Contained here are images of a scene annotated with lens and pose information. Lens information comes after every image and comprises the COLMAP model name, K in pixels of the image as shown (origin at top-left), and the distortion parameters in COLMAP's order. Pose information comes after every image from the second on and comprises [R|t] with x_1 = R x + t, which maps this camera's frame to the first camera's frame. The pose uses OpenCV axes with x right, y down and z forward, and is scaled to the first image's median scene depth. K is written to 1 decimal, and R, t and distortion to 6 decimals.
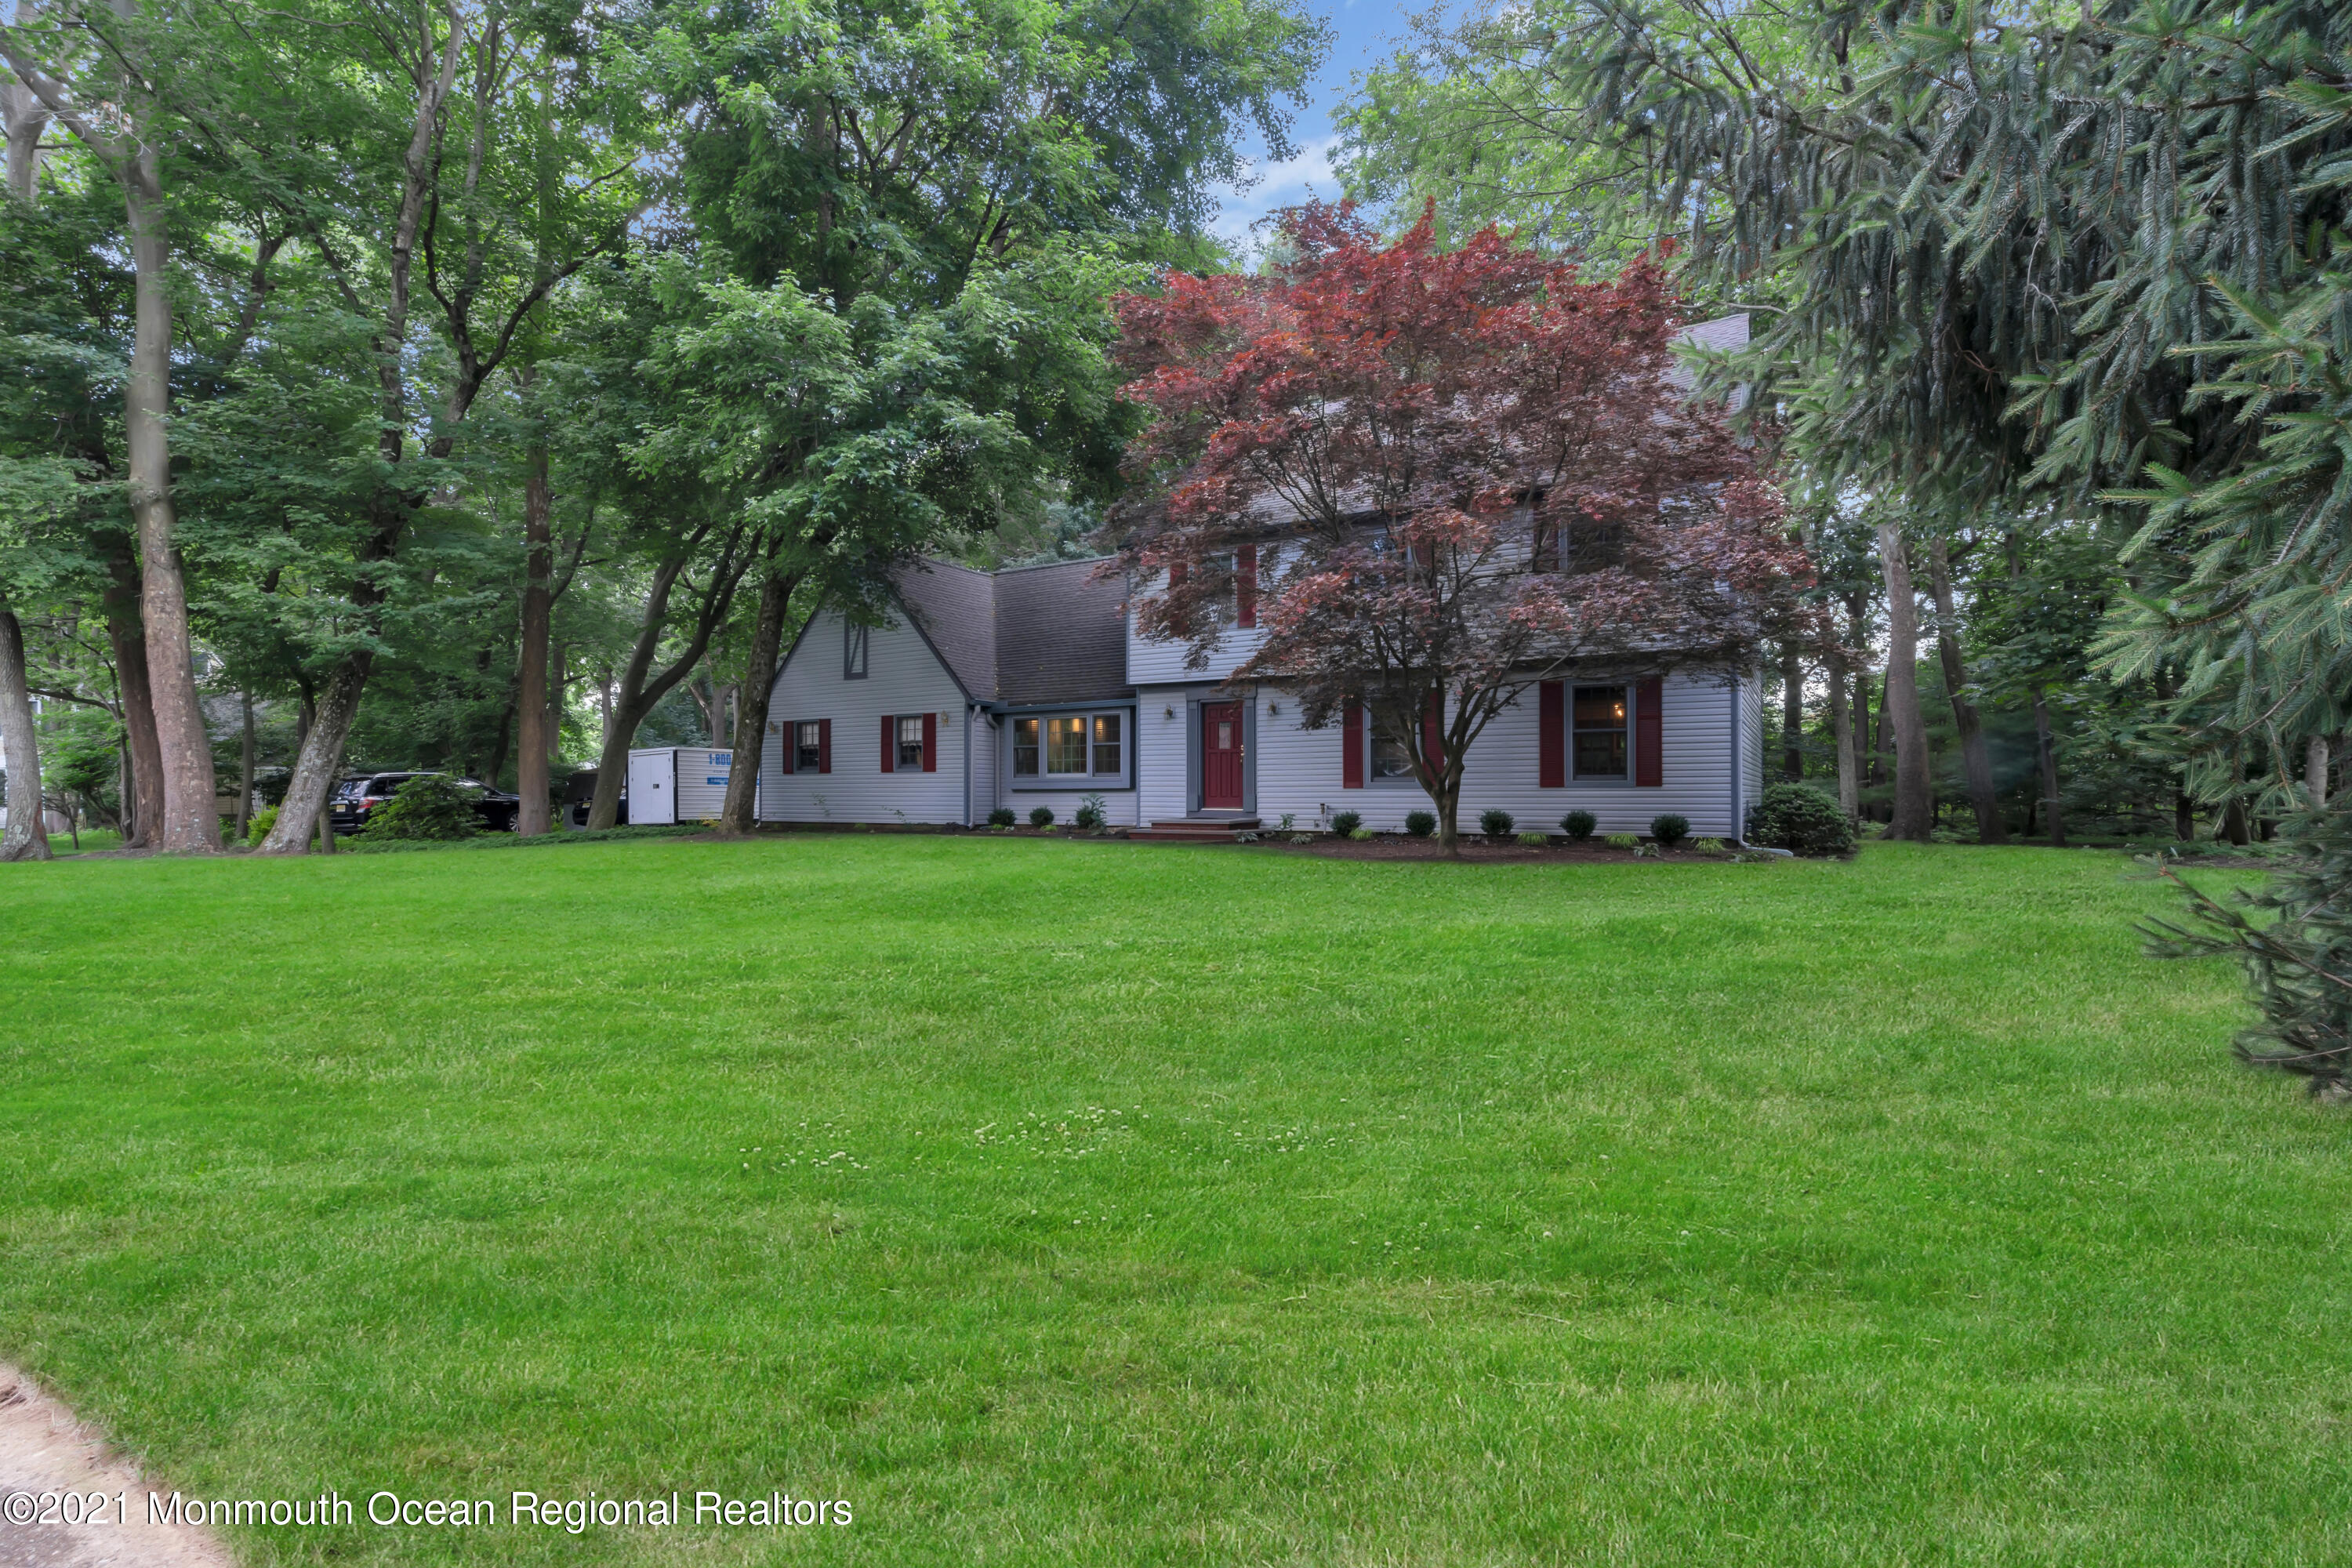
lens RADIAL K [[1046.0, 0, 1170.3], [0, 1046.0, 780.5], [0, 0, 1]] dist [-0.000969, 0.000005]
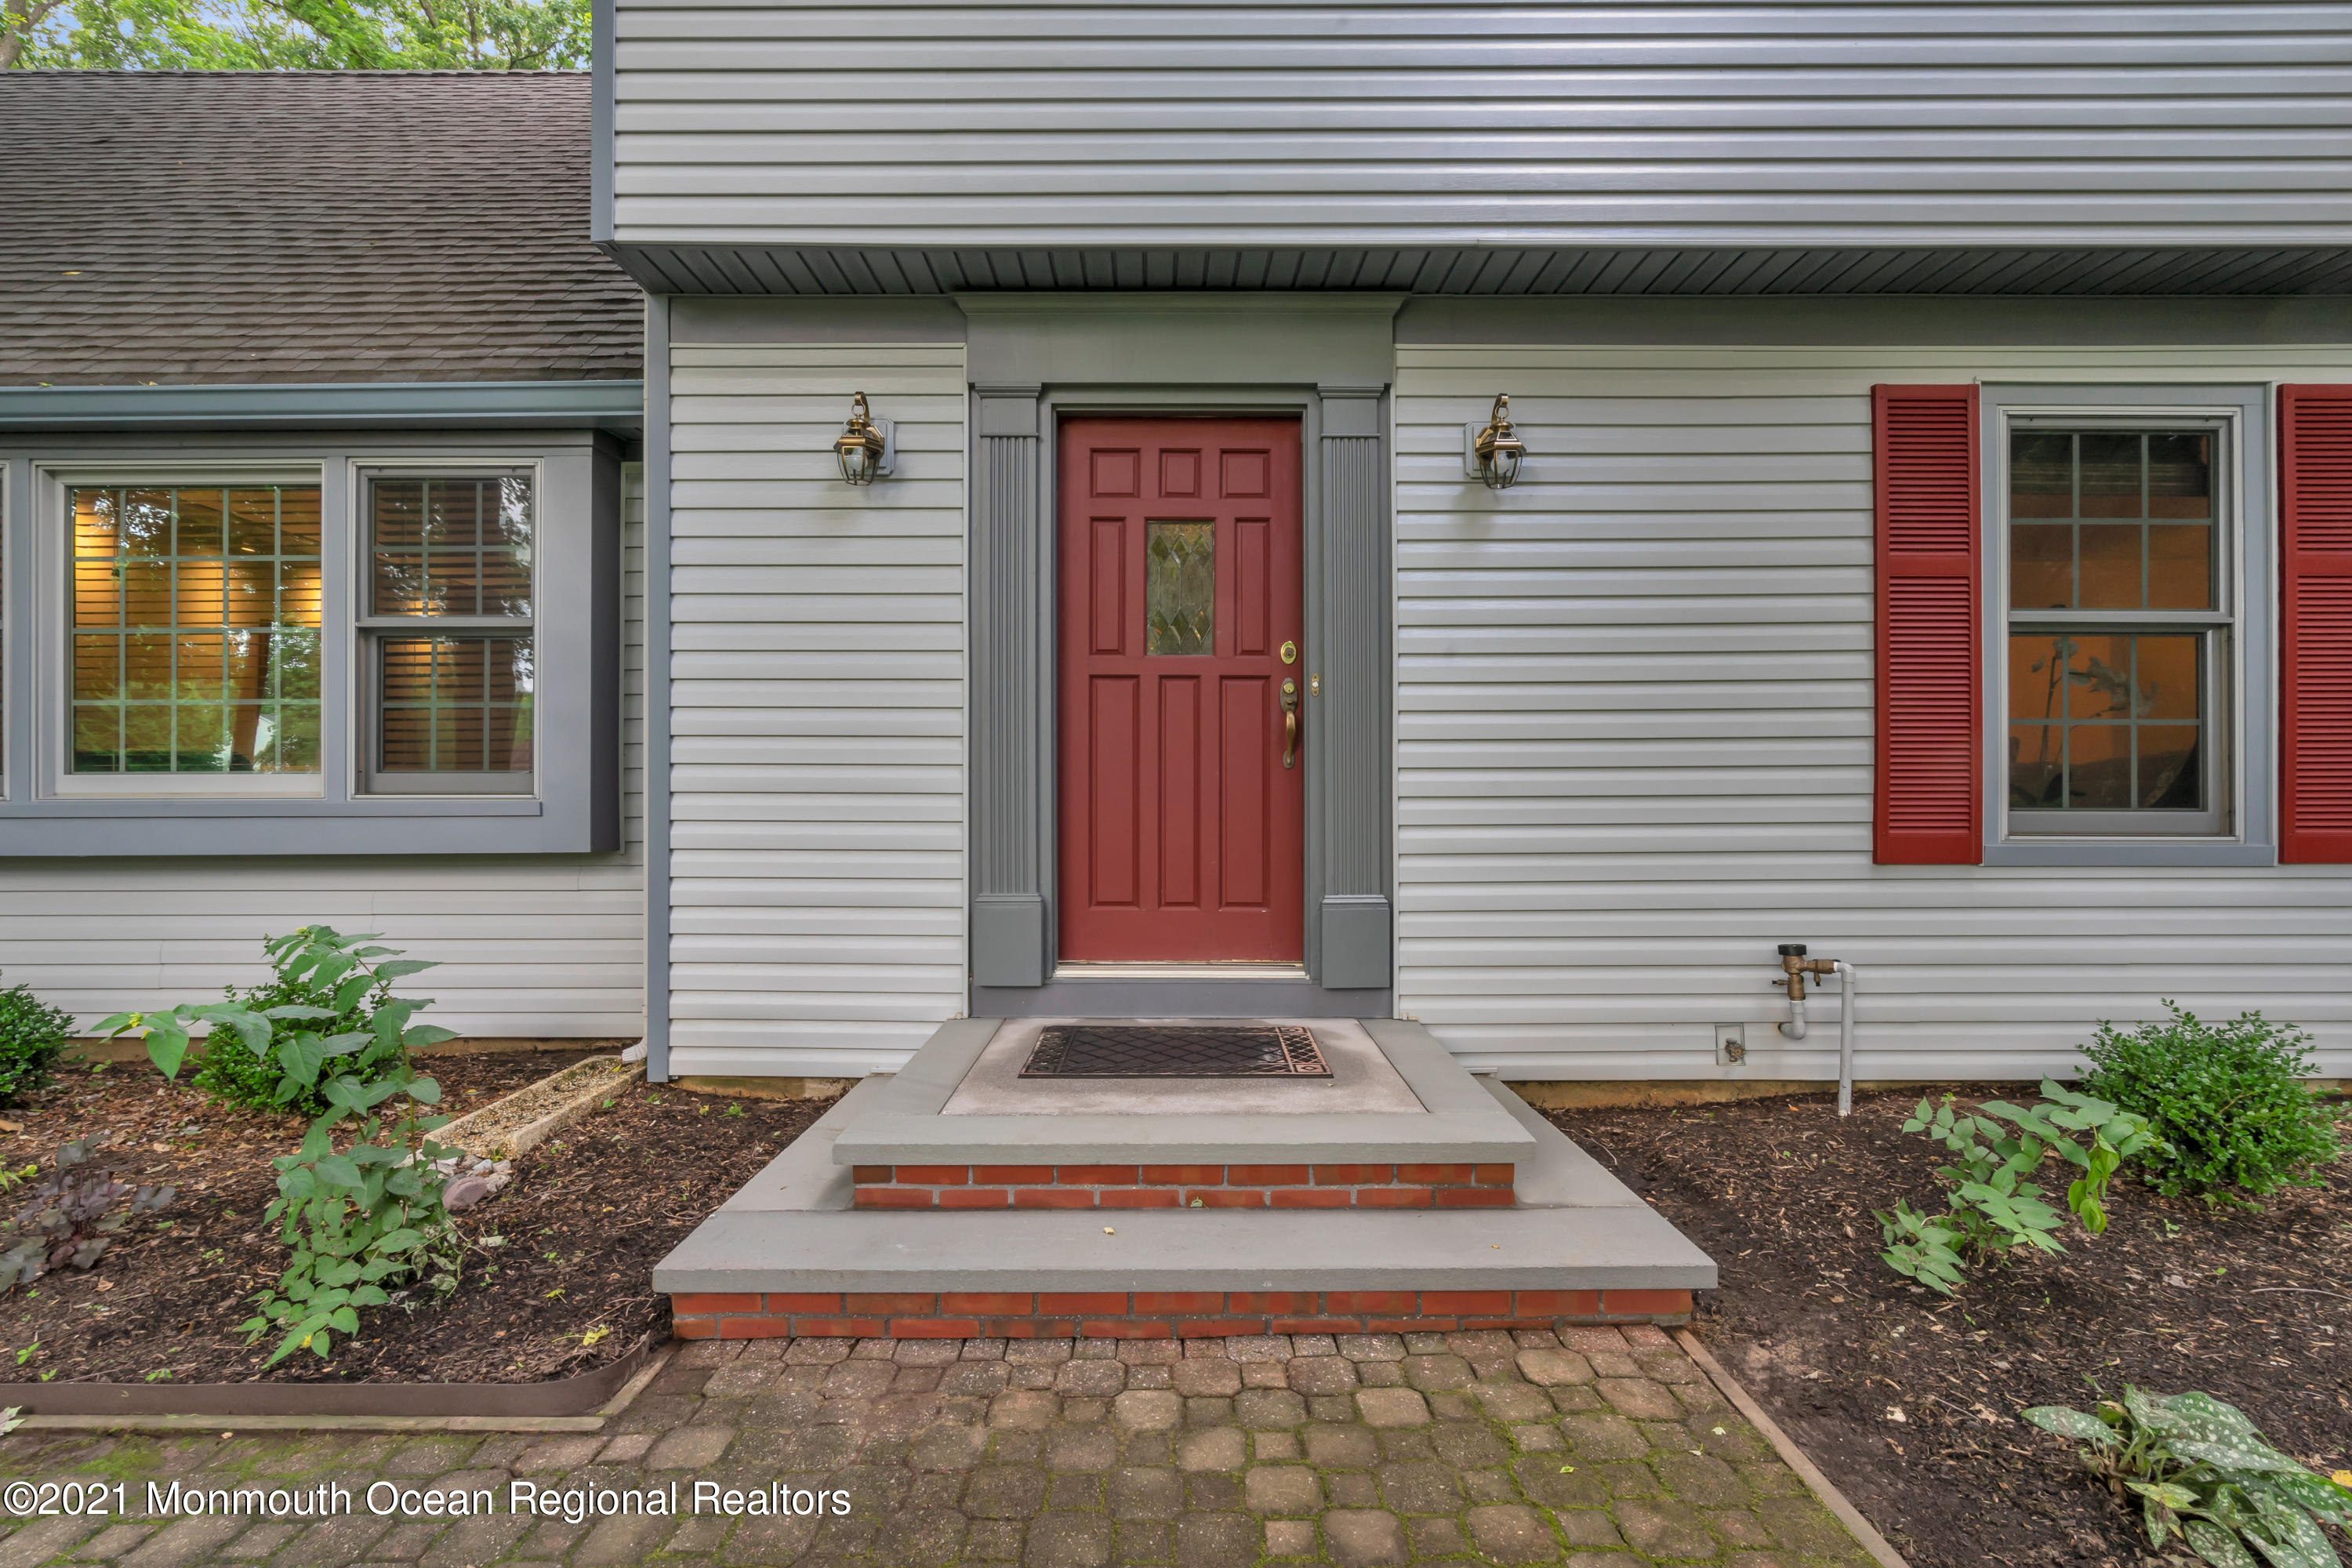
lens RADIAL K [[1046.0, 0, 1174.4], [0, 1046.0, 785.5], [0, 0, 1]] dist [-0.000969, 0.000005]
pose [[0.847177, 0.006170, 0.531274, -0.056194], [-0.007853, 0.999969, 0.000910, -0.007096], [-0.531252, -0.004943, 0.847199, 0.881584]]
